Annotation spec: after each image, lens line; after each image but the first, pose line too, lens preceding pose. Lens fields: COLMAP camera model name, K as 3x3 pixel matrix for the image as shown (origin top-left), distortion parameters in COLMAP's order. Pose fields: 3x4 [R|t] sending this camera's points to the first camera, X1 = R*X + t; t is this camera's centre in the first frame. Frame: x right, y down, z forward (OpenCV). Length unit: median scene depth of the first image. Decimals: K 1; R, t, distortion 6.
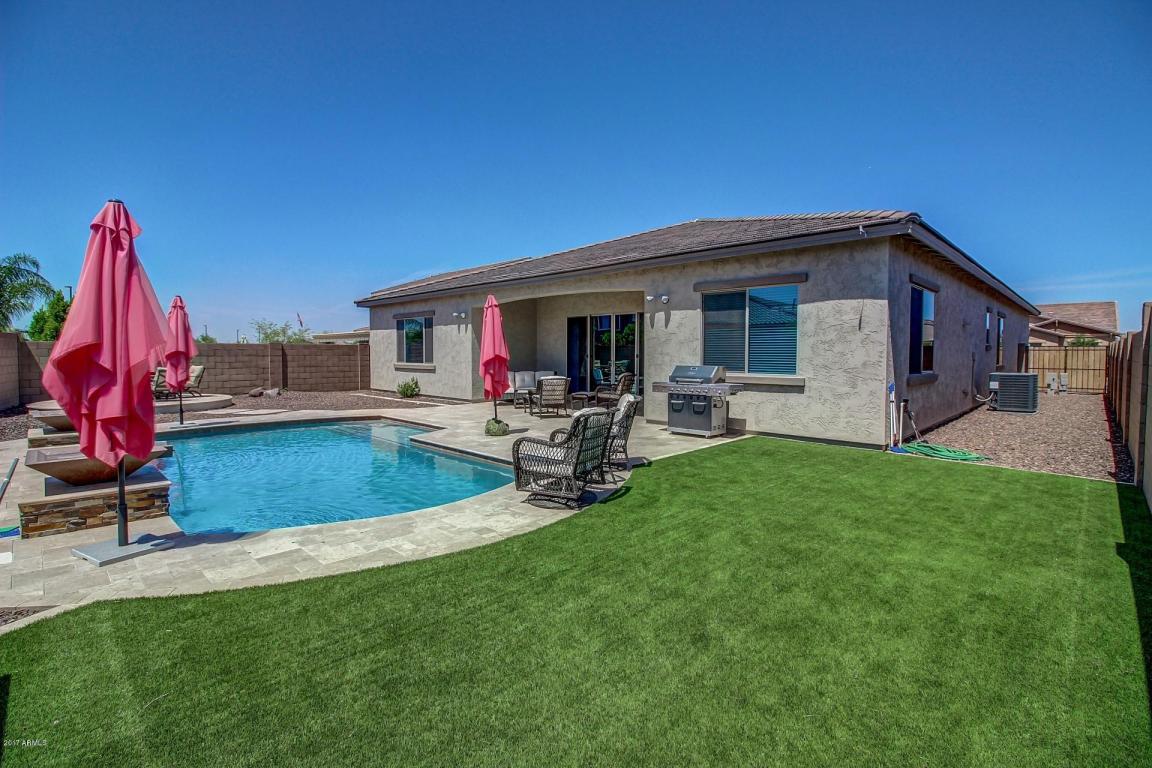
lens RADIAL K [[530.2, 0, 572.0], [0, 530.2, 376.9], [0, 0, 1]] dist [-0.009593, -0.003437]
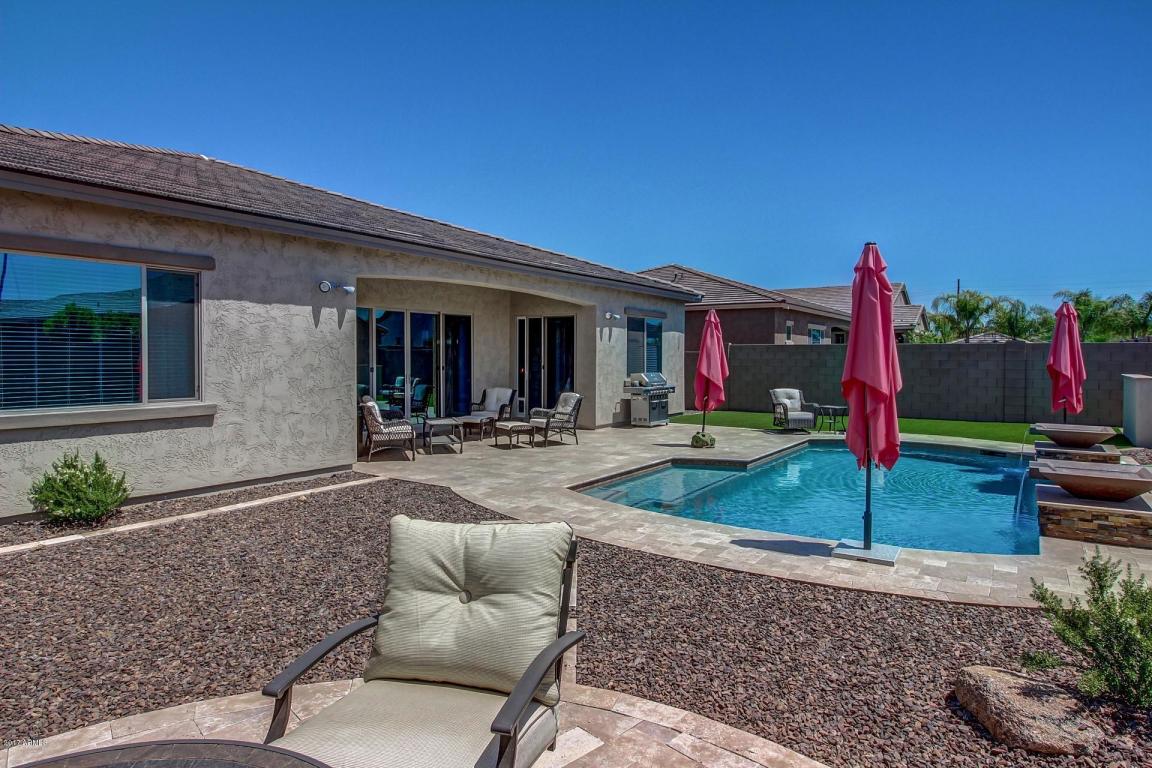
lens RADIAL K [[654.3, 0, 577.3], [0, 654.3, 361.1], [0, 0, 1]] dist [0.002150, -0.002888]
pose [[-0.173140, -0.006920, 0.984873, -1.218147], [0.045932, 0.998831, 0.015093, -0.076095], [-0.983826, 0.047850, -0.172619, 1.334440]]
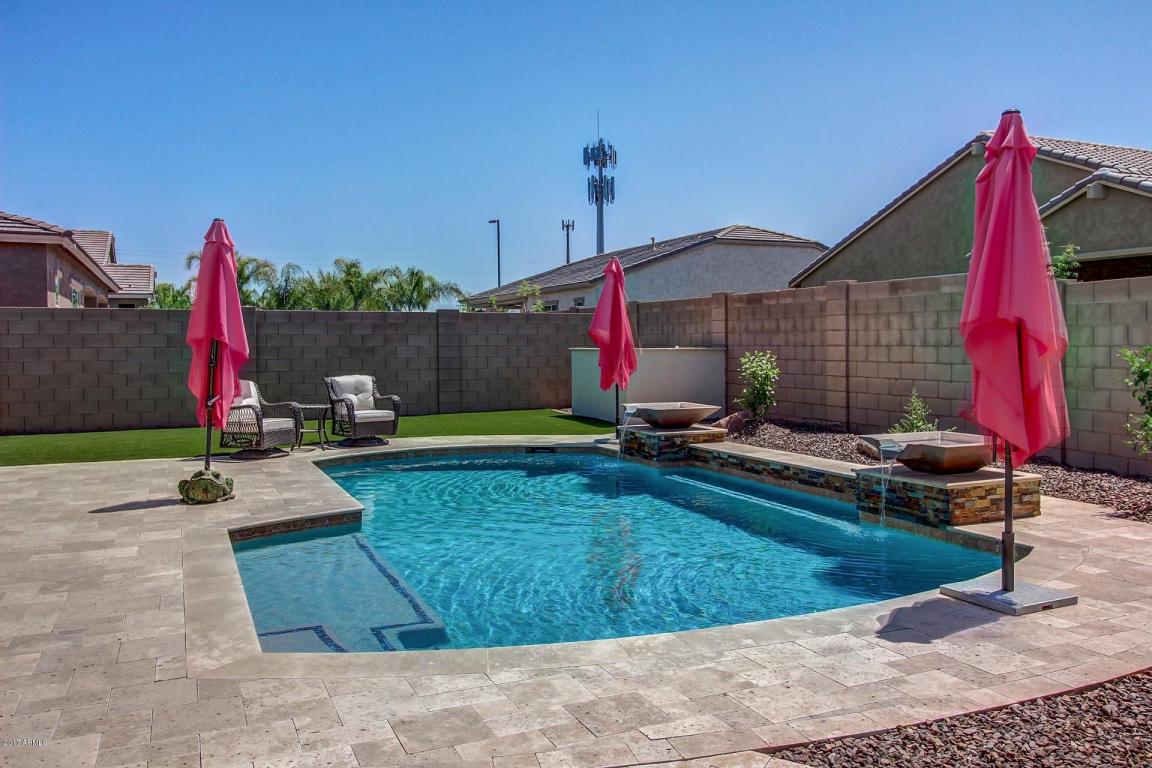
lens RADIAL K [[902.7, 0, 575.2], [0, 902.7, 379.4], [0, 0, 1]] dist [0.001480, 0.006792]
pose [[-0.932543, -0.008137, 0.360968, -0.702791], [0.024236, 0.996080, 0.085067, -0.060251], [-0.360246, 0.088077, -0.928690, 1.525611]]
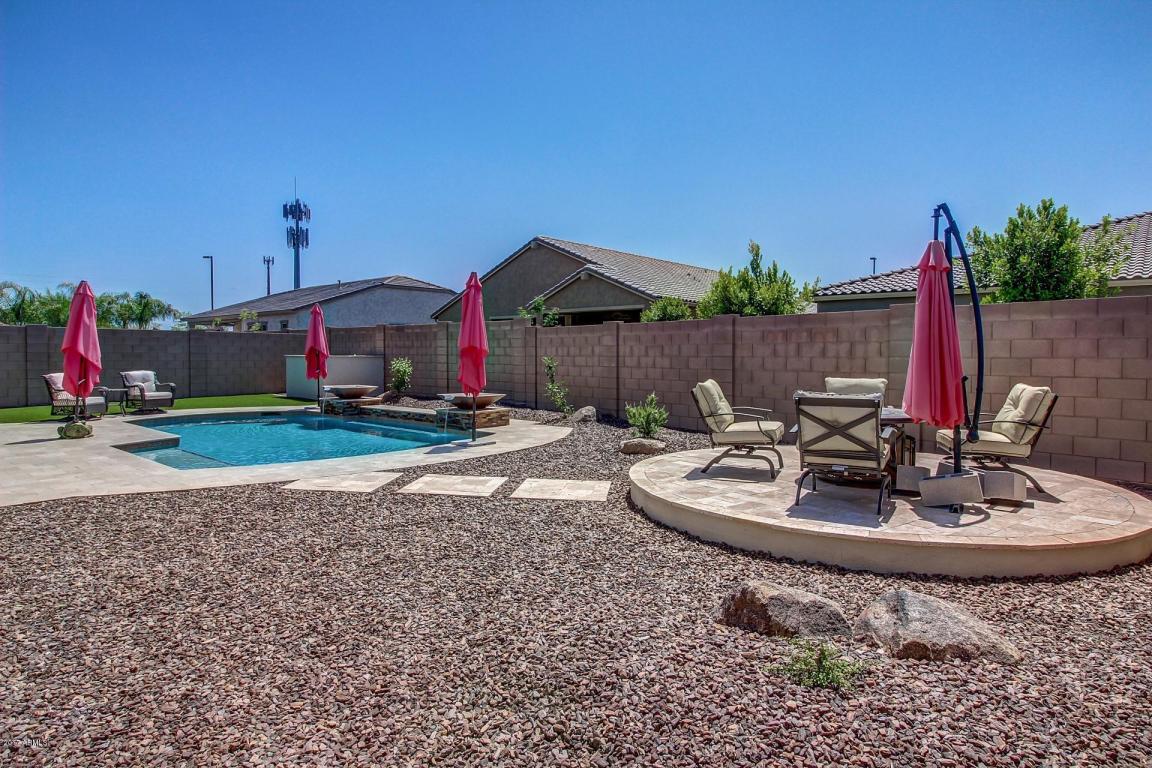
lens RADIAL K [[654.3, 0, 582.9], [0, 654.3, 373.4], [0, 0, 1]] dist [0.002150, -0.002888]
pose [[-0.997368, -0.001666, -0.072484, -0.831962], [-0.007351, 0.996907, 0.078240, -0.081081], [0.072129, 0.078566, -0.994296, 1.971871]]
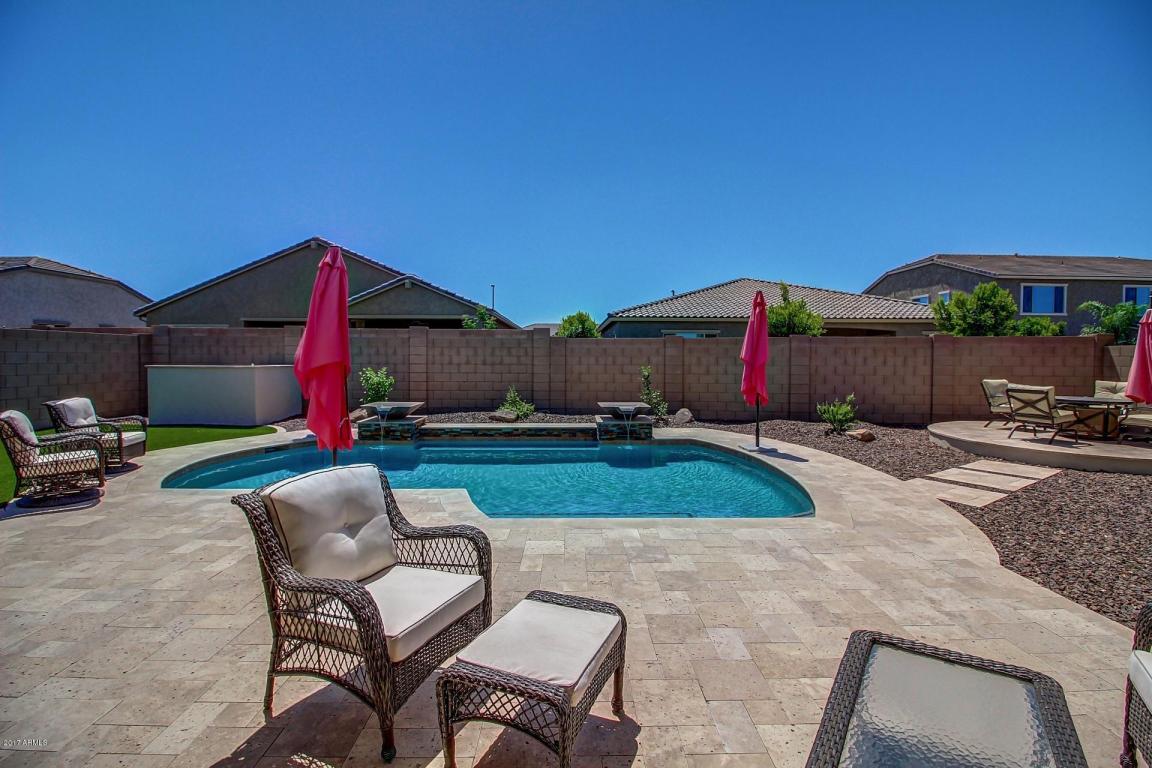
lens RADIAL K [[530.2, 0, 579.3], [0, 530.2, 380.6], [0, 0, 1]] dist [-0.009593, -0.003437]
pose [[-0.692871, 0.027952, -0.720519, 0.048129], [-0.038852, 0.996350, 0.076013, -0.063379], [0.720014, 0.080661, -0.689256, 1.387529]]
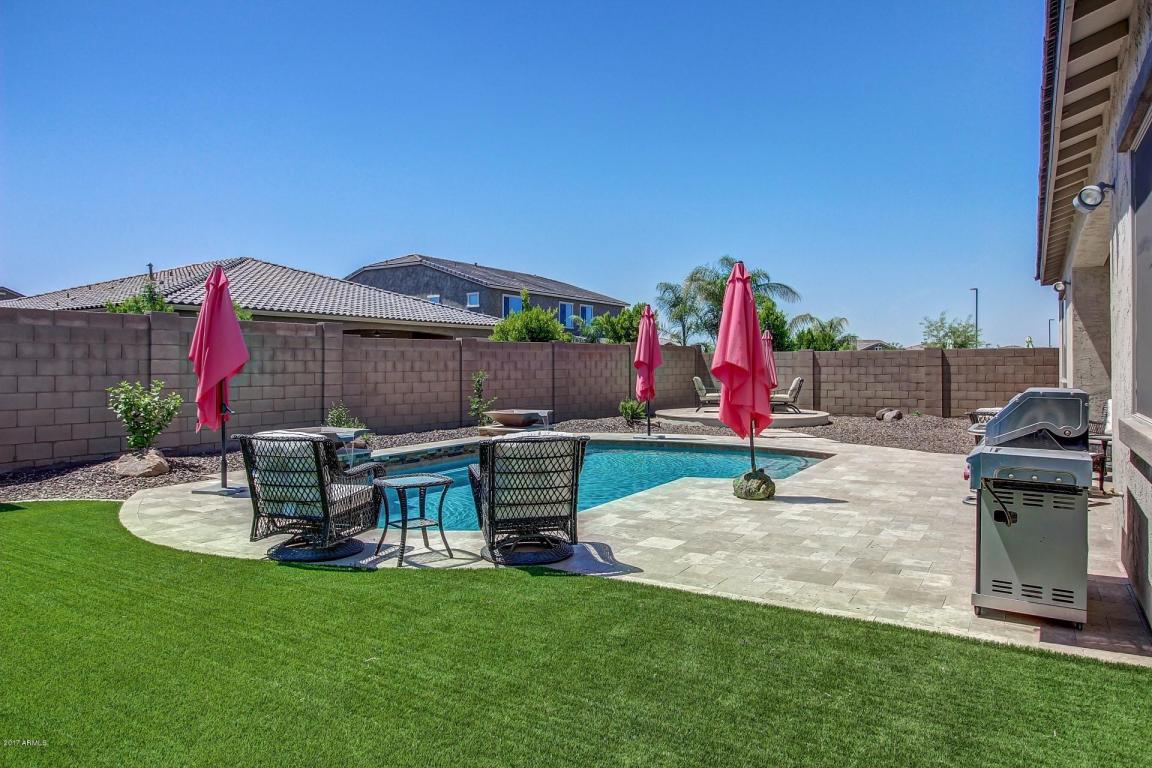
lens RADIAL K [[726.0, 0, 579.9], [0, 726.0, 382.1], [0, 0, 1]] dist [0.004909, 0.000175]
pose [[0.227399, 0.019744, -0.973601, 0.544168], [-0.041365, 0.999088, 0.010600, -0.016714], [0.972923, 0.037862, 0.228009, 0.585695]]
